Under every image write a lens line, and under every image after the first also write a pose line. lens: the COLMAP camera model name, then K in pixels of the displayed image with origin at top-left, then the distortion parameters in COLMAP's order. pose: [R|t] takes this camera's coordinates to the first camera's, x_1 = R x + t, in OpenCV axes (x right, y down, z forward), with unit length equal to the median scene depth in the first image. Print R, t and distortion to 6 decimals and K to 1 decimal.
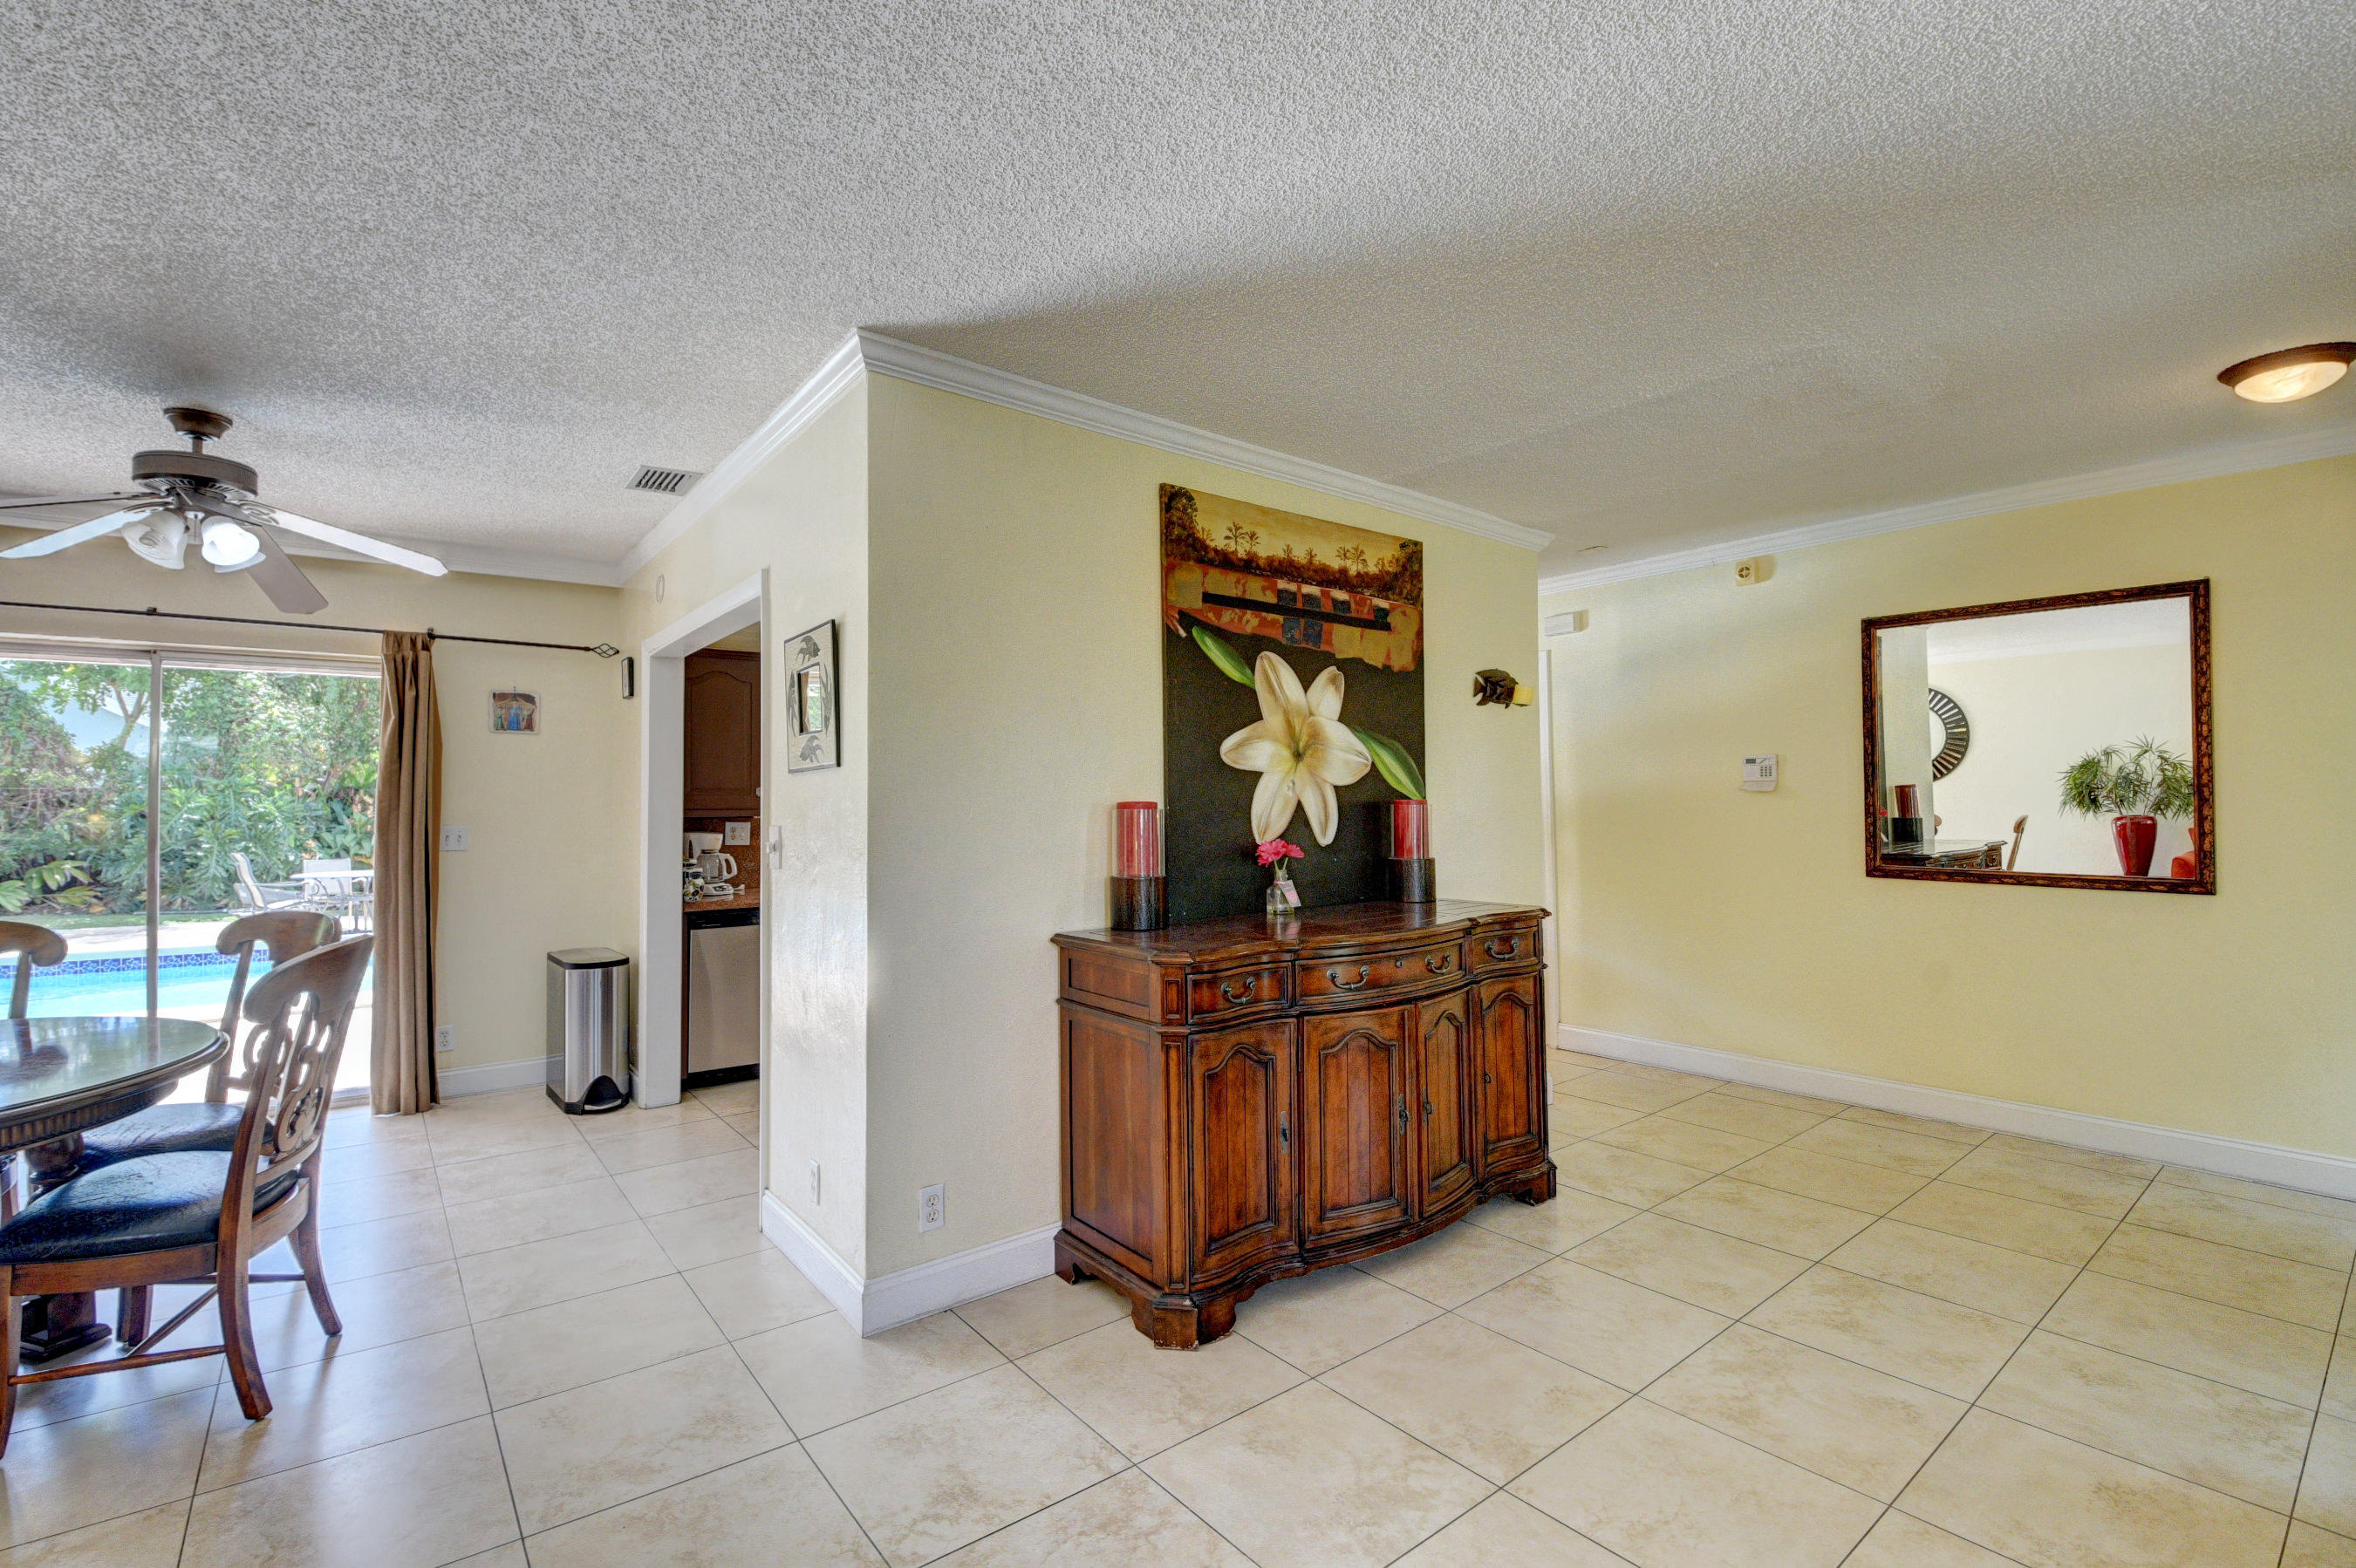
lens RADIAL K [[1040.0, 0, 1172.8], [0, 1040.0, 781.2], [0, 0, 1]] dist [0.021085, -0.032438]
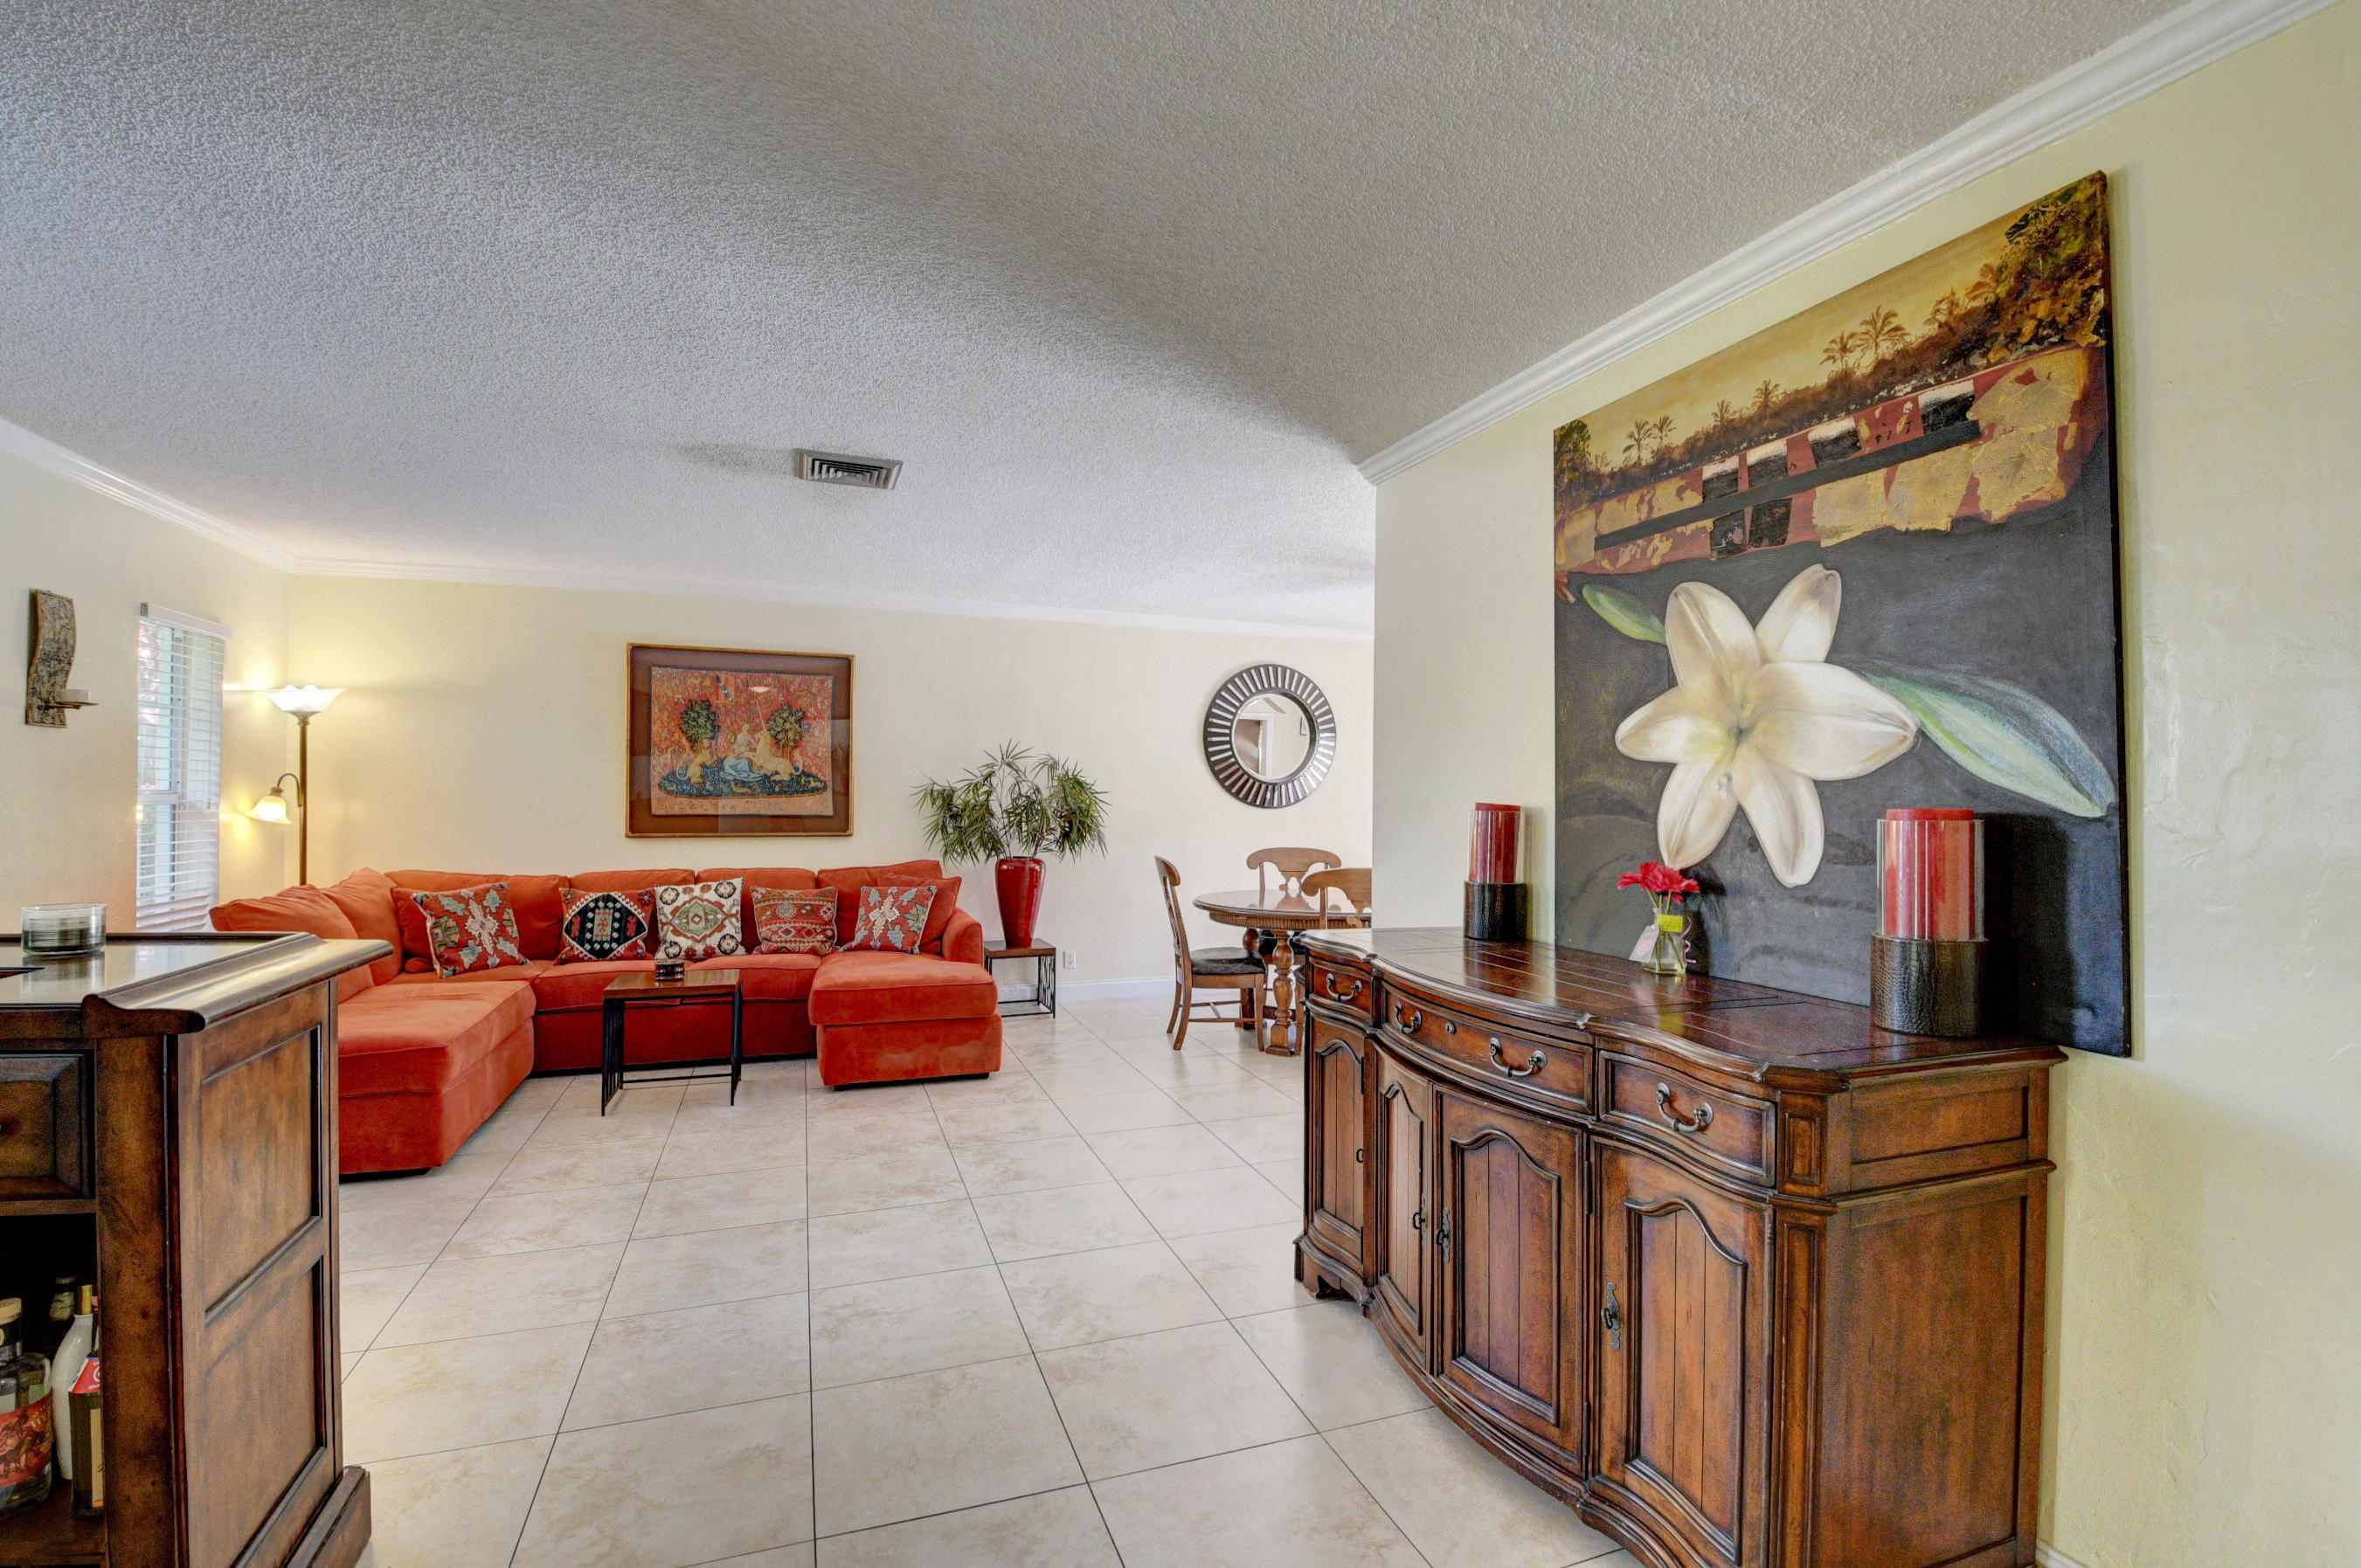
lens RADIAL K [[1042.2, 0, 1175.3], [0, 1042.2, 781.2], [0, 0, 1]] dist [0.021085, -0.032438]
pose [[-0.319870, -0.007810, -0.947429, 0.795069], [0.011172, 0.999865, -0.012014, 0.007405], [0.947396, -0.014428, -0.319739, 0.861122]]
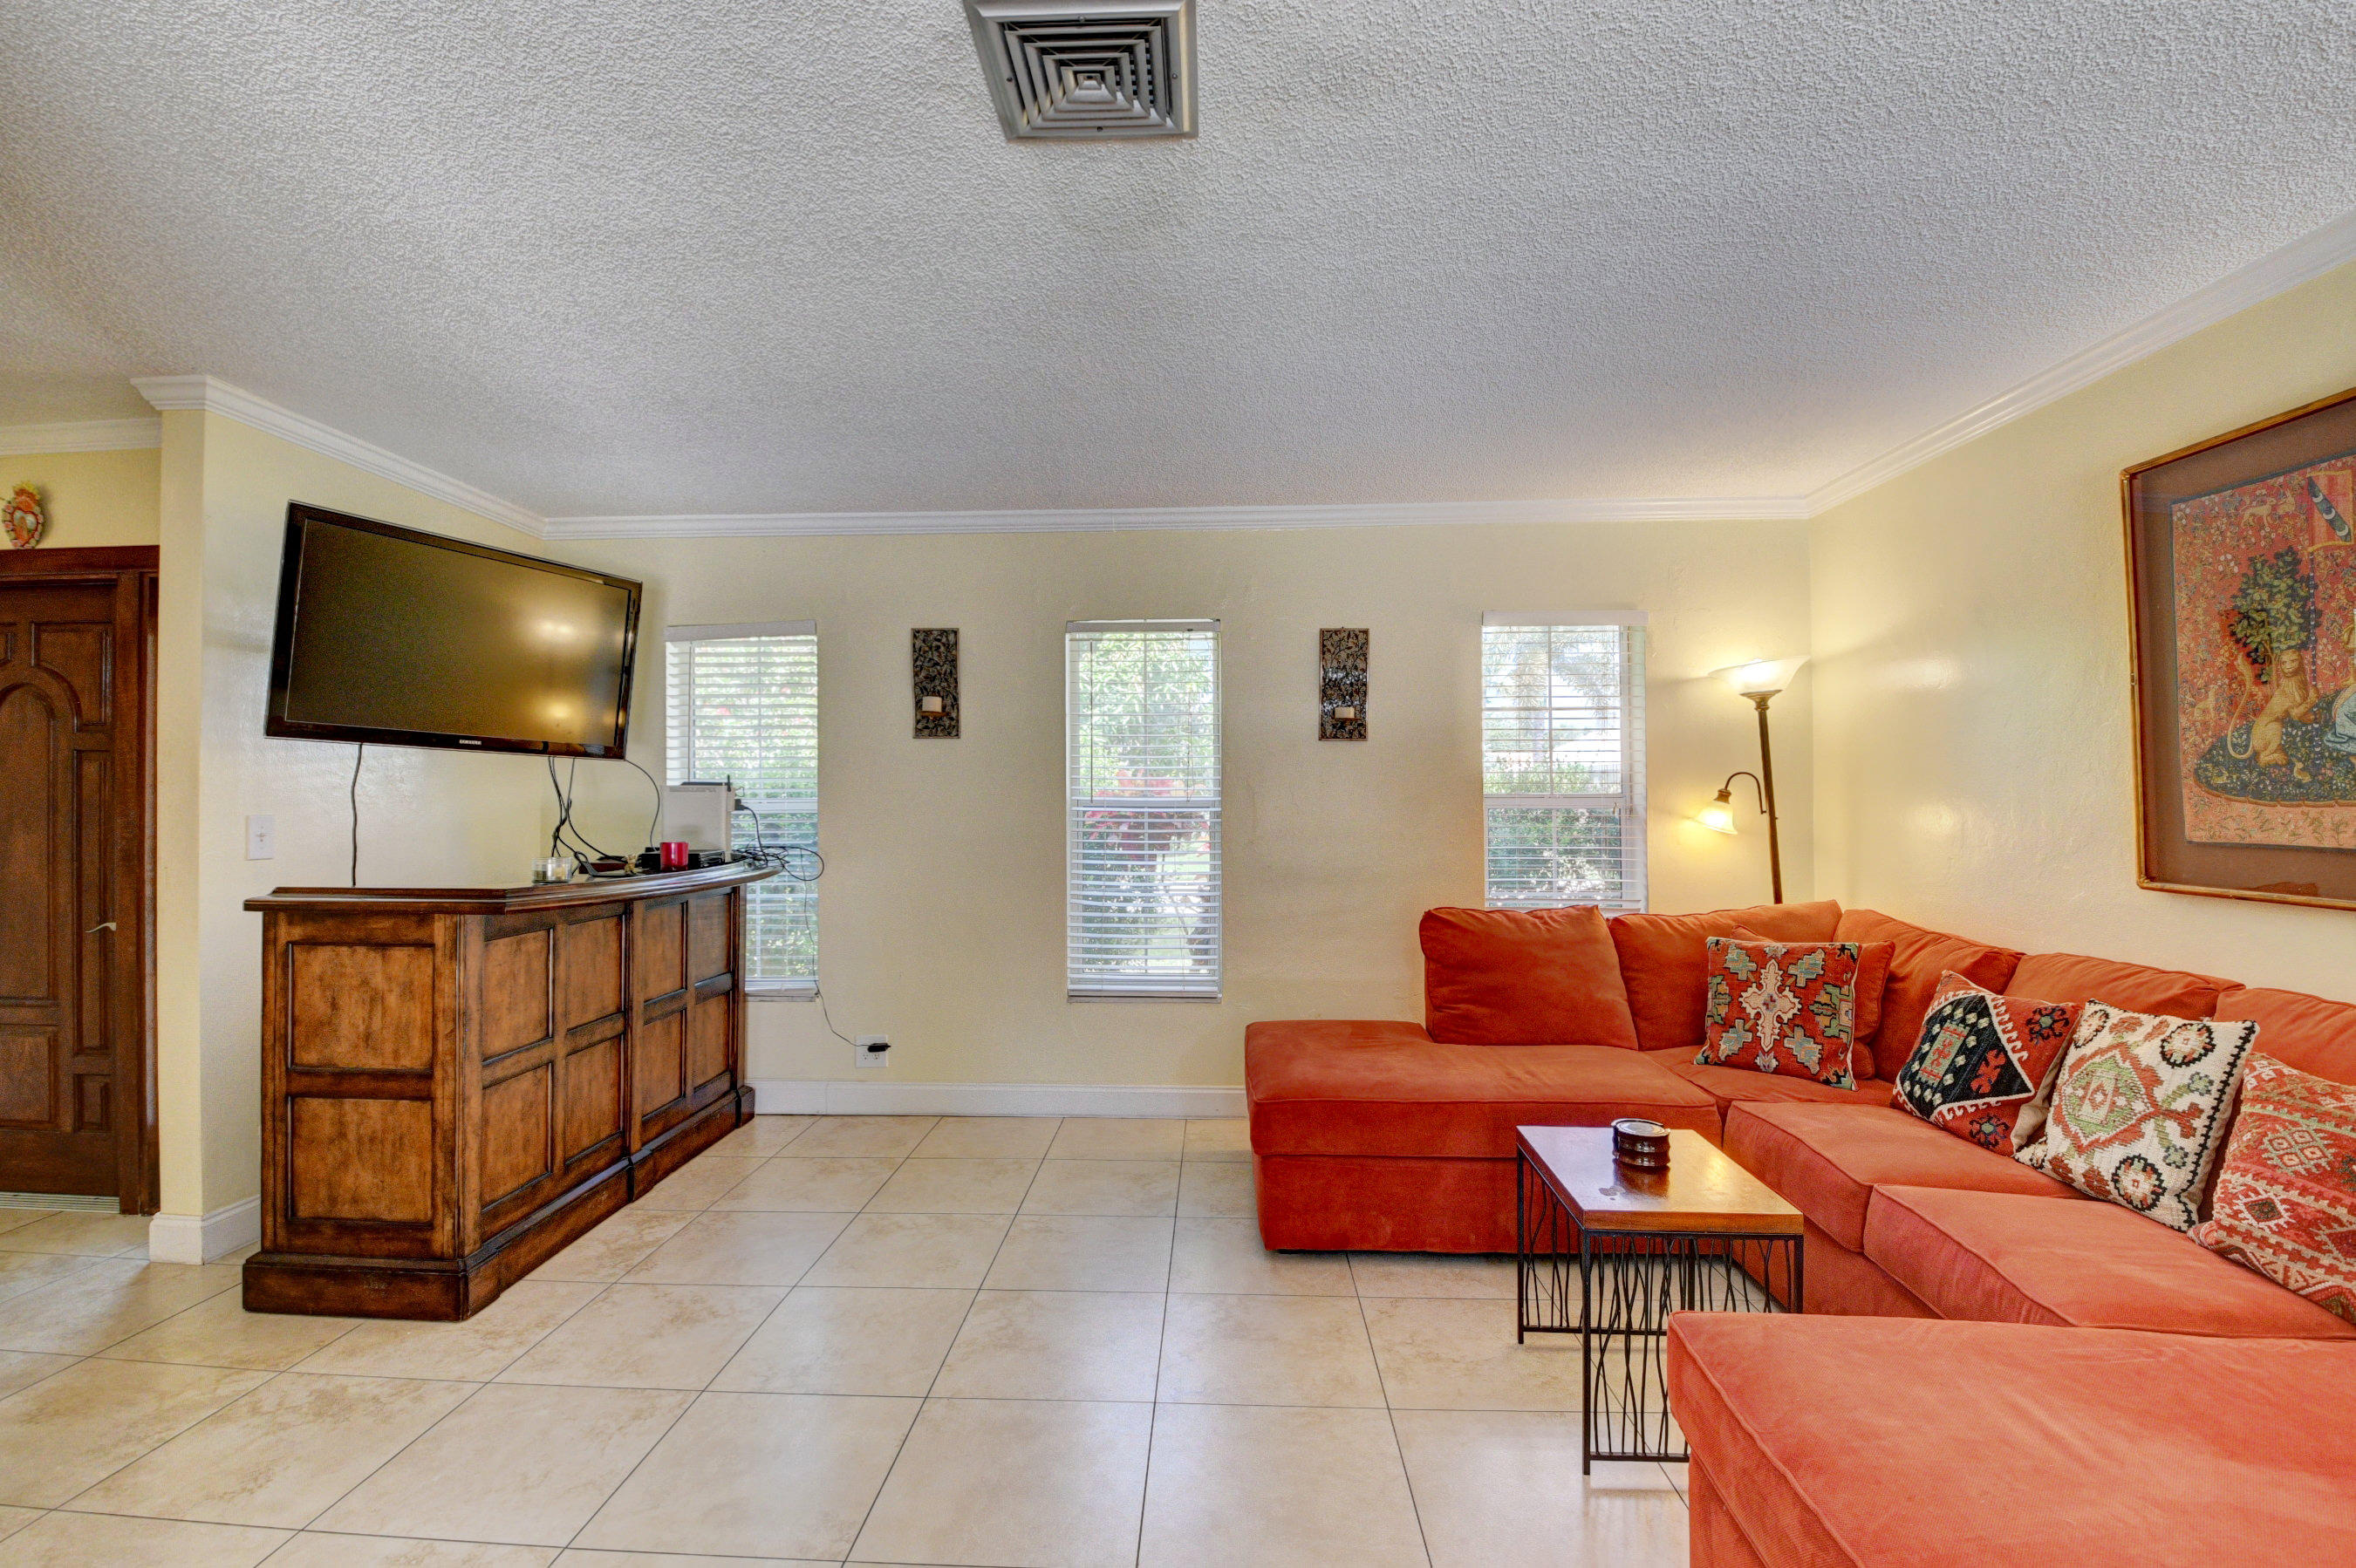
lens RADIAL K [[1047.1, 0, 1177.3], [0, 1047.1, 776.4], [0, 0, 1]] dist [0.010979, -0.018608]
pose [[-0.756933, 0.019391, 0.653205, -0.405410], [-0.004766, 0.999369, -0.035190, 0.014622], [-0.653475, -0.029750, -0.756363, 0.553808]]
